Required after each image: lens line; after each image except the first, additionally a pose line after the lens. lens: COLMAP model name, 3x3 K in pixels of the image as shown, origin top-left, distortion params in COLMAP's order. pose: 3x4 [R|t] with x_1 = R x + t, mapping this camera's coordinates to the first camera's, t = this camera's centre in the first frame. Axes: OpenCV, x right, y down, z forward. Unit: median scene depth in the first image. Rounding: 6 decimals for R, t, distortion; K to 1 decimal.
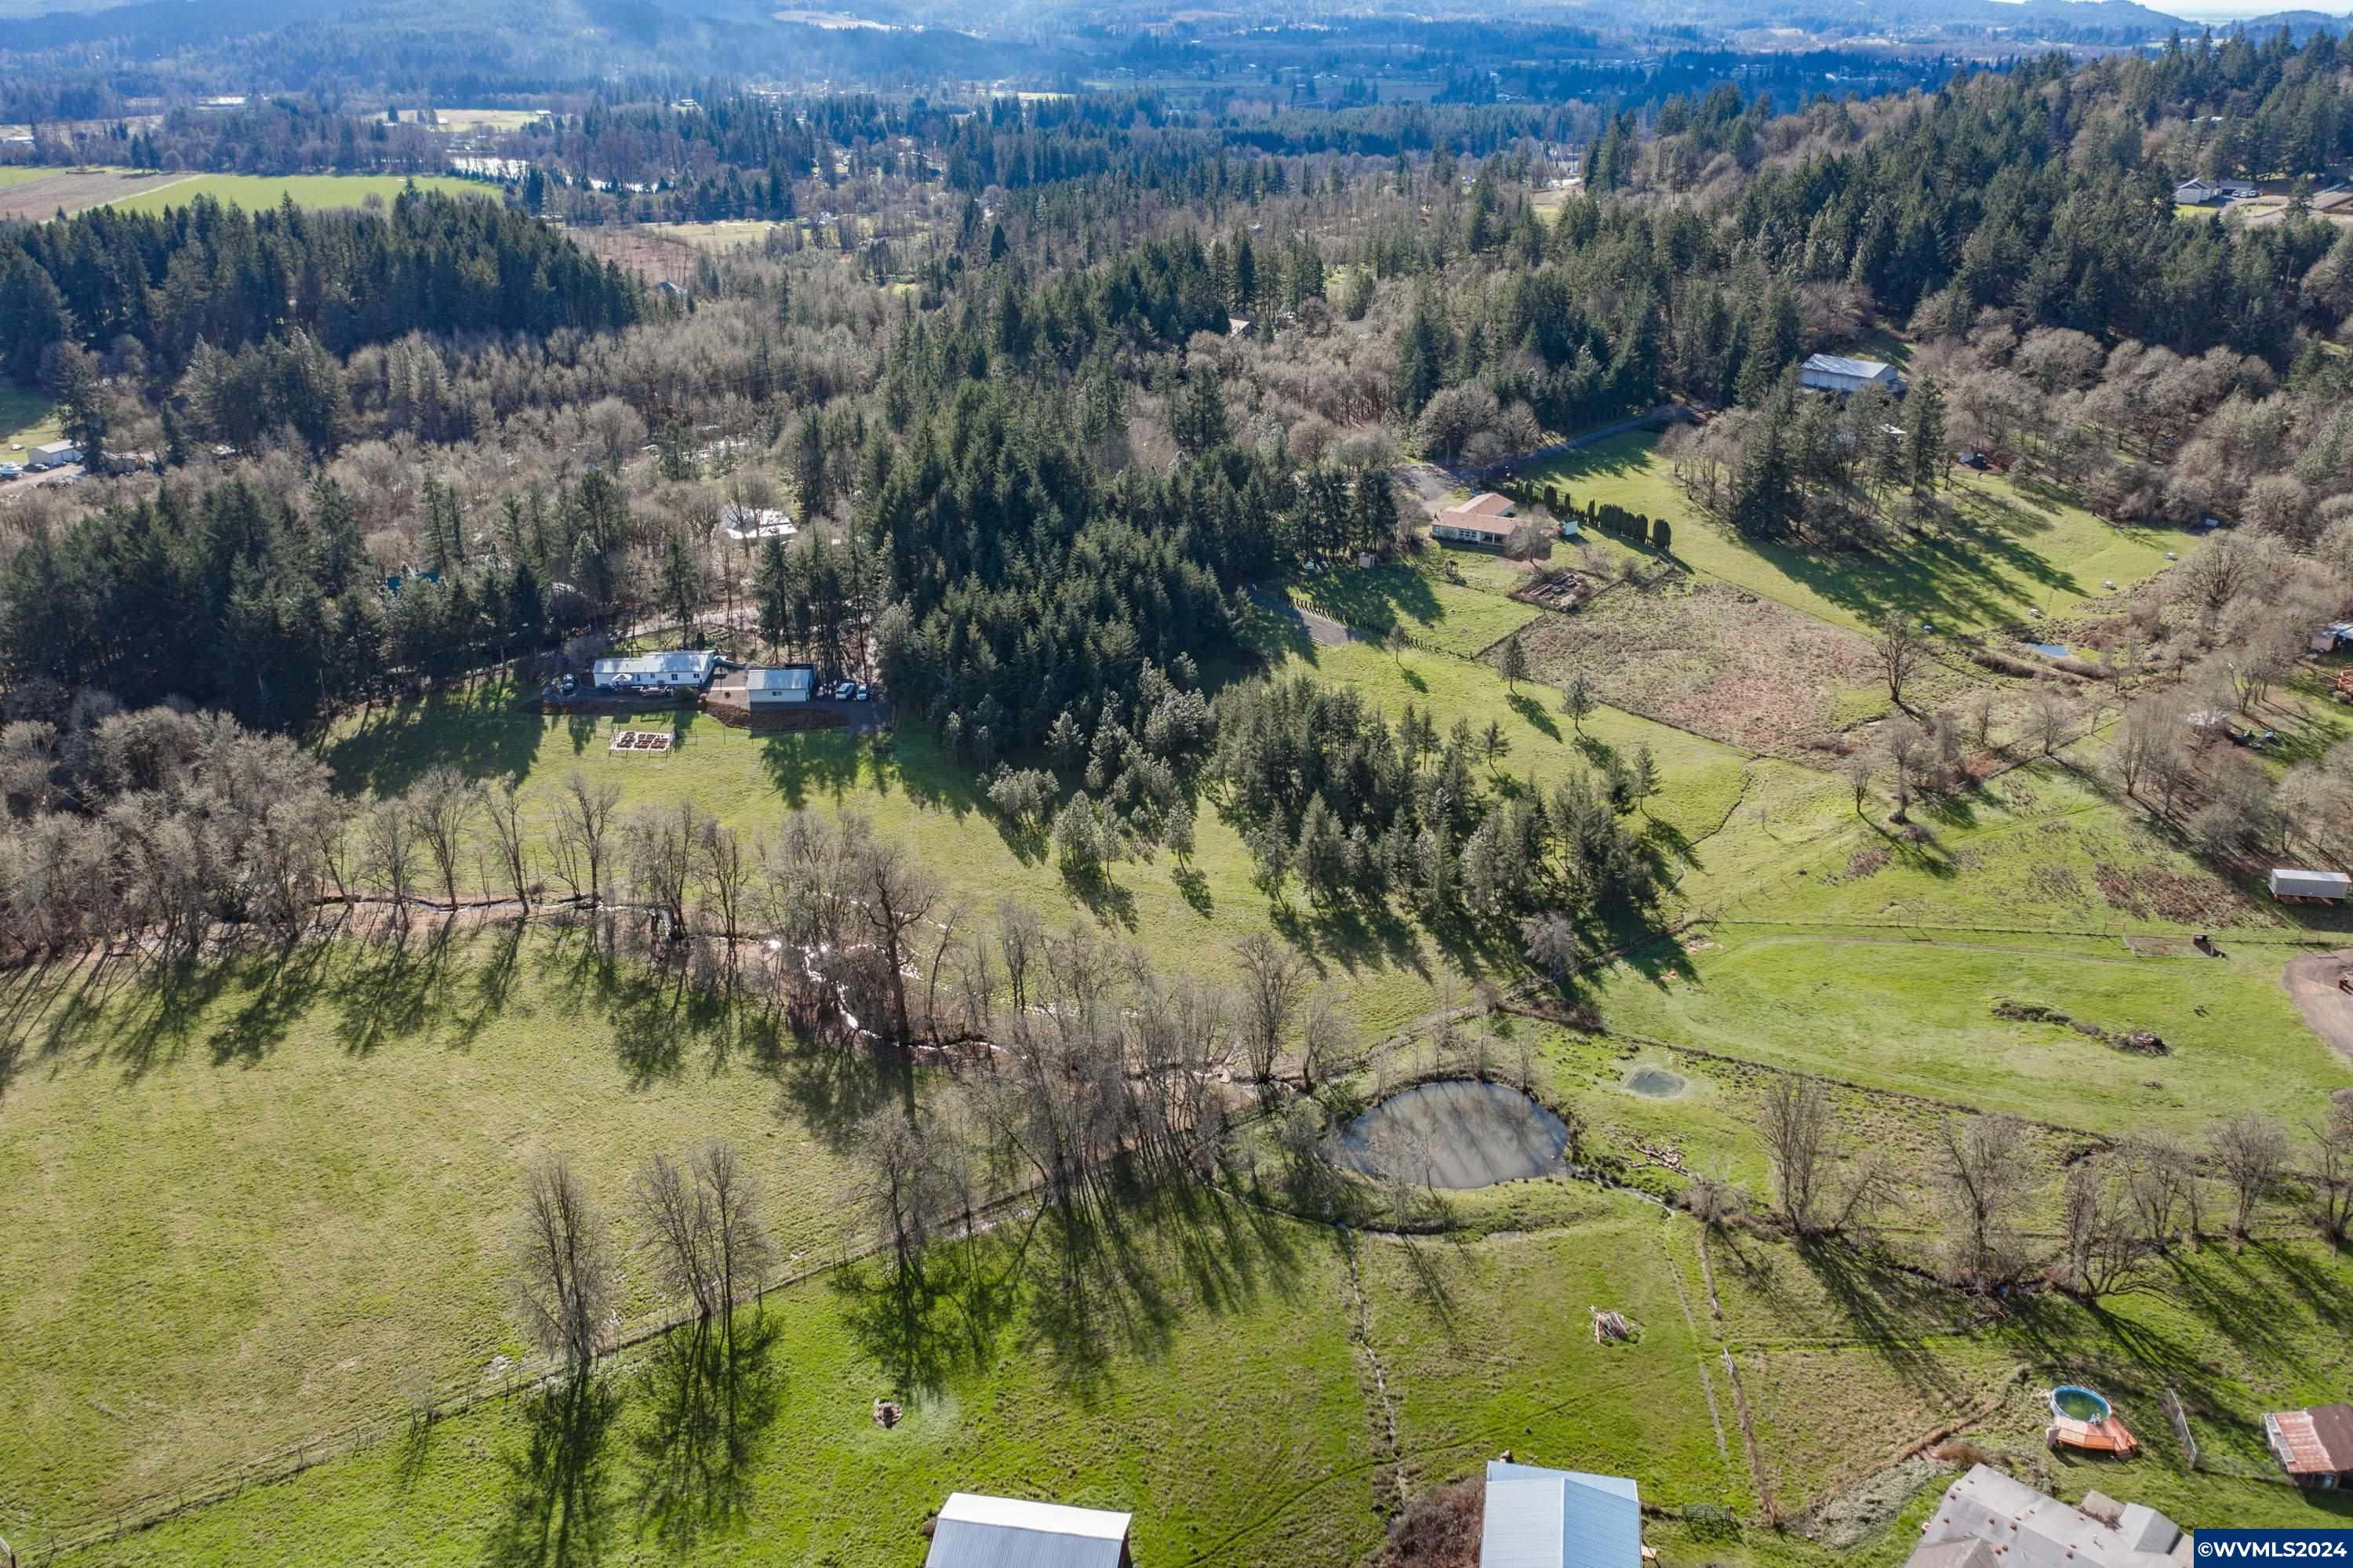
lens RADIAL K [[1862.3, 0, 1178.5], [0, 1862.3, 775.5], [0, 0, 1]] dist [-0.014706, 0.007604]
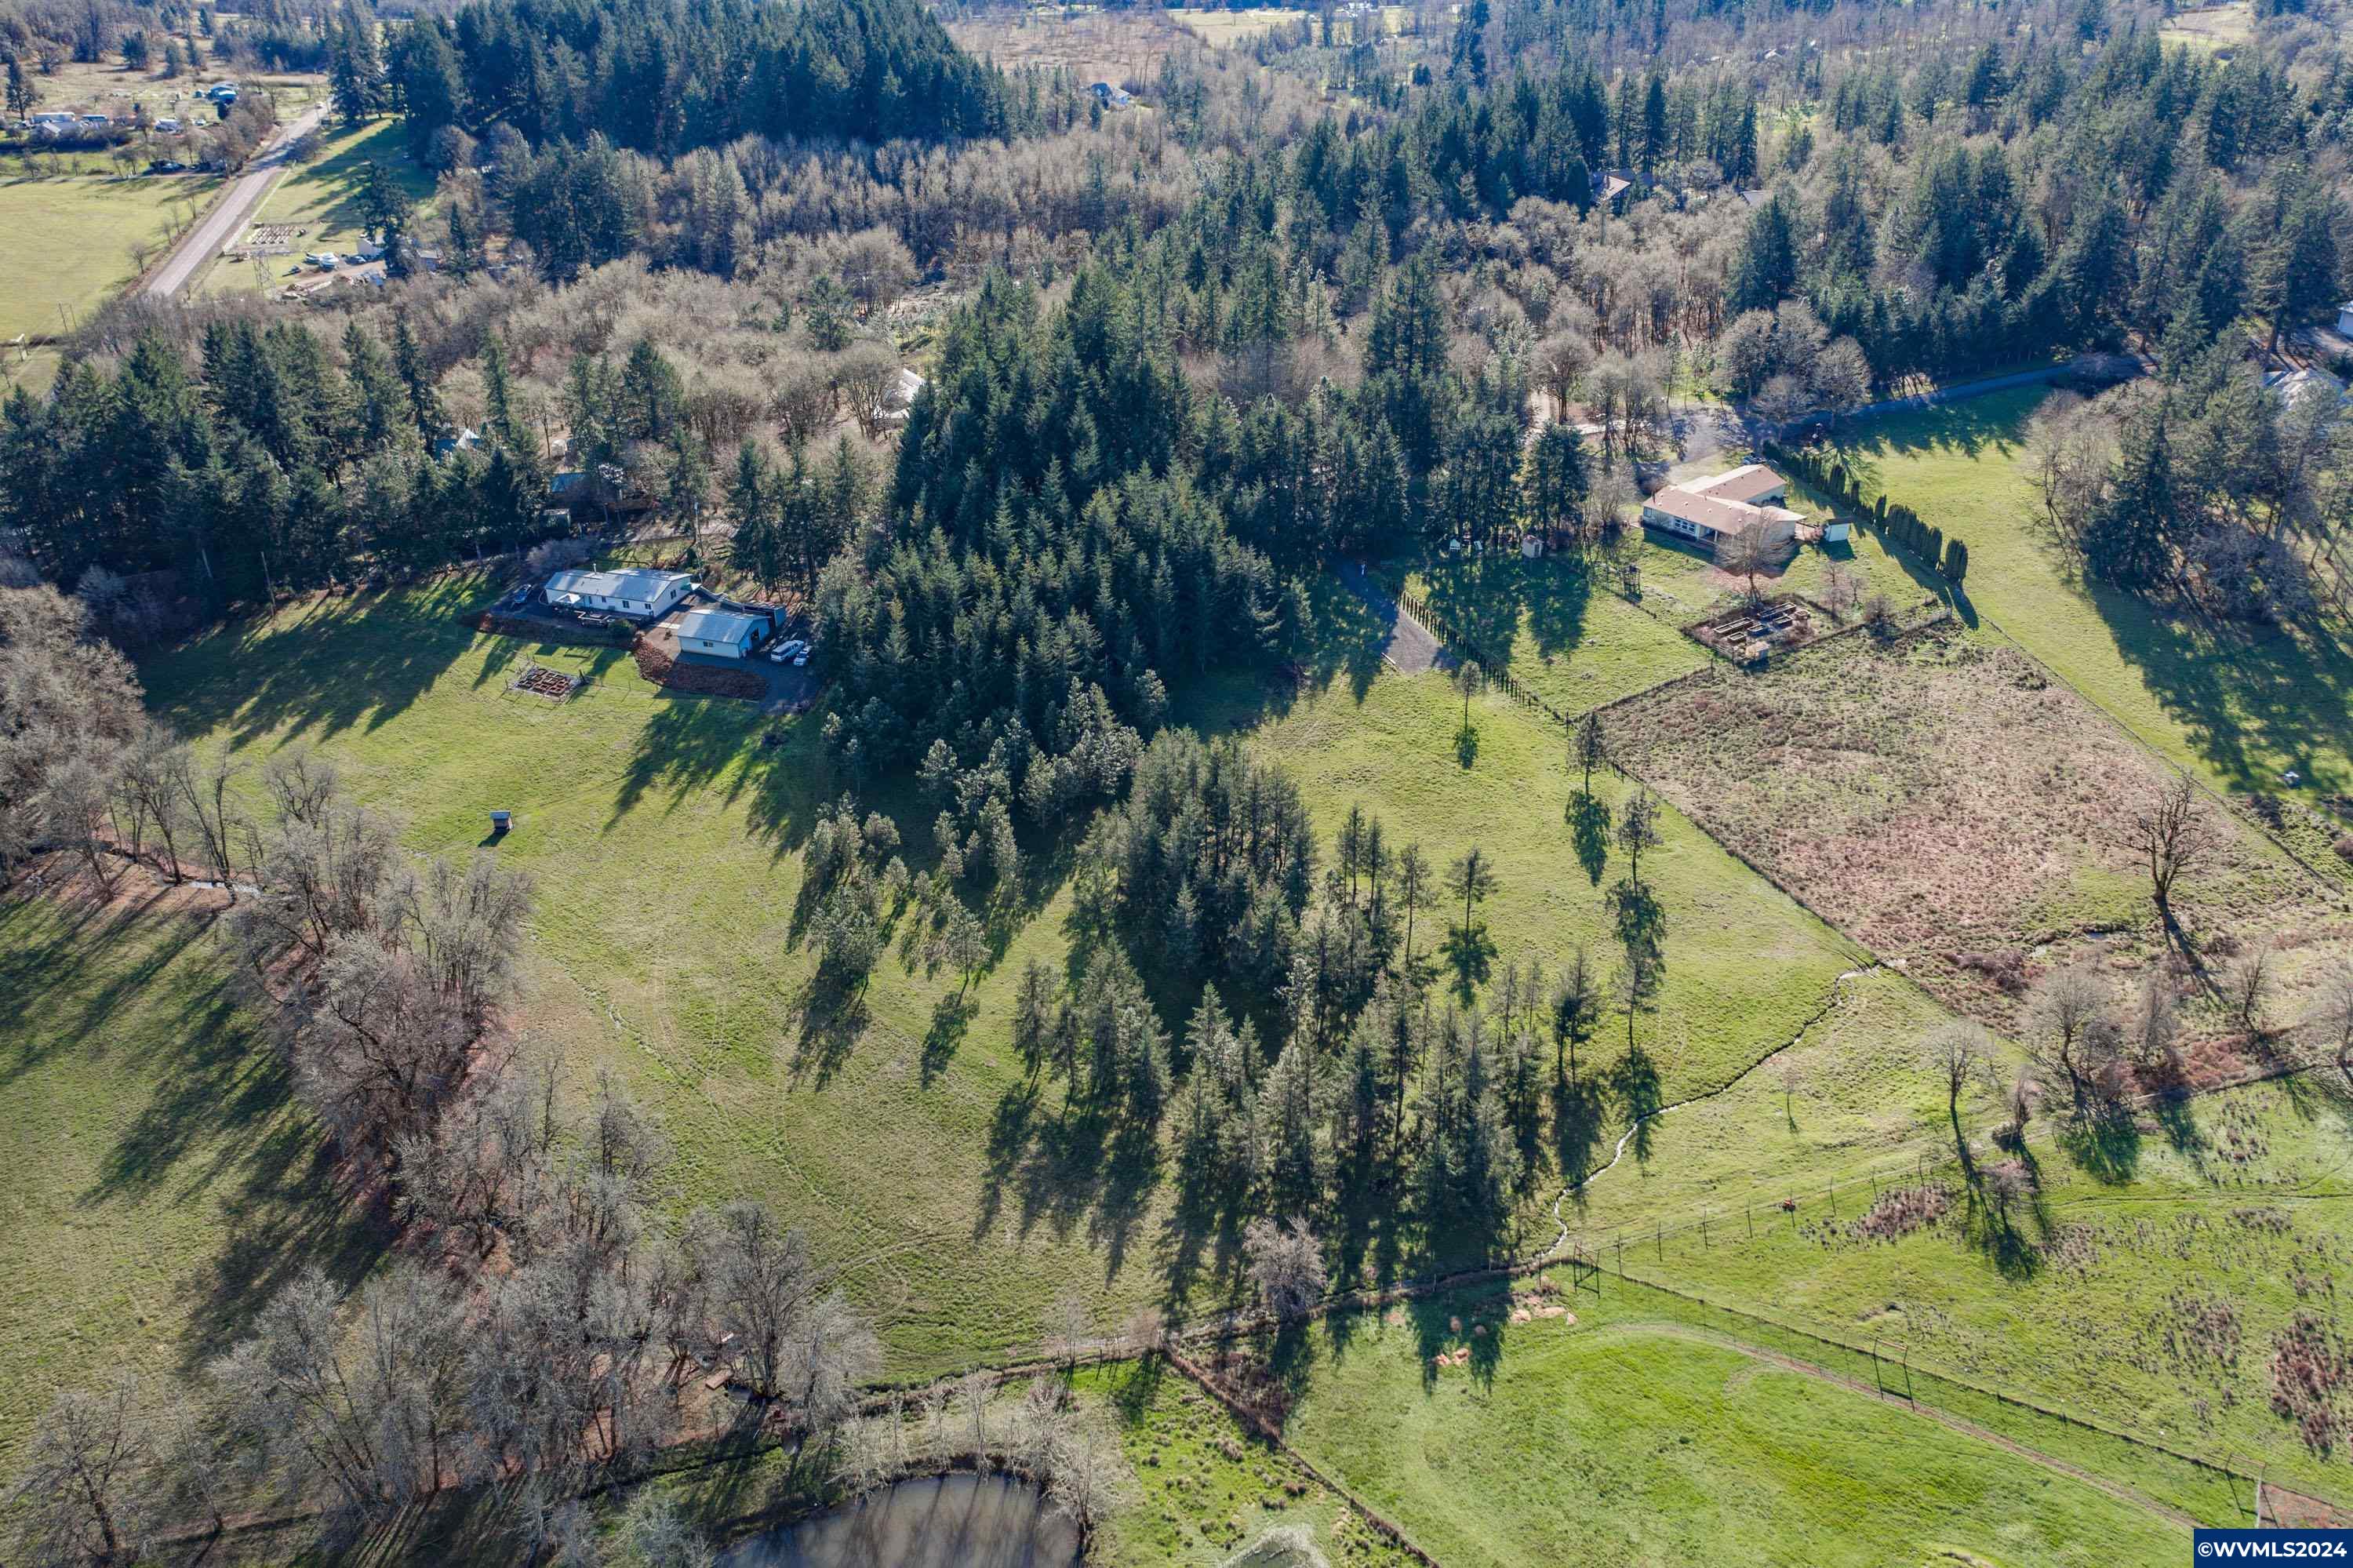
lens RADIAL K [[1862.3, 0, 1178.5], [0, 1862.3, 775.5], [0, 0, 1]] dist [-0.014706, 0.007604]
pose [[0.937671, 0.160908, -0.308028, 0.261760], [-0.127182, 0.983749, 0.126738, -0.124455], [0.323415, -0.079663, 0.942898, 0.286002]]
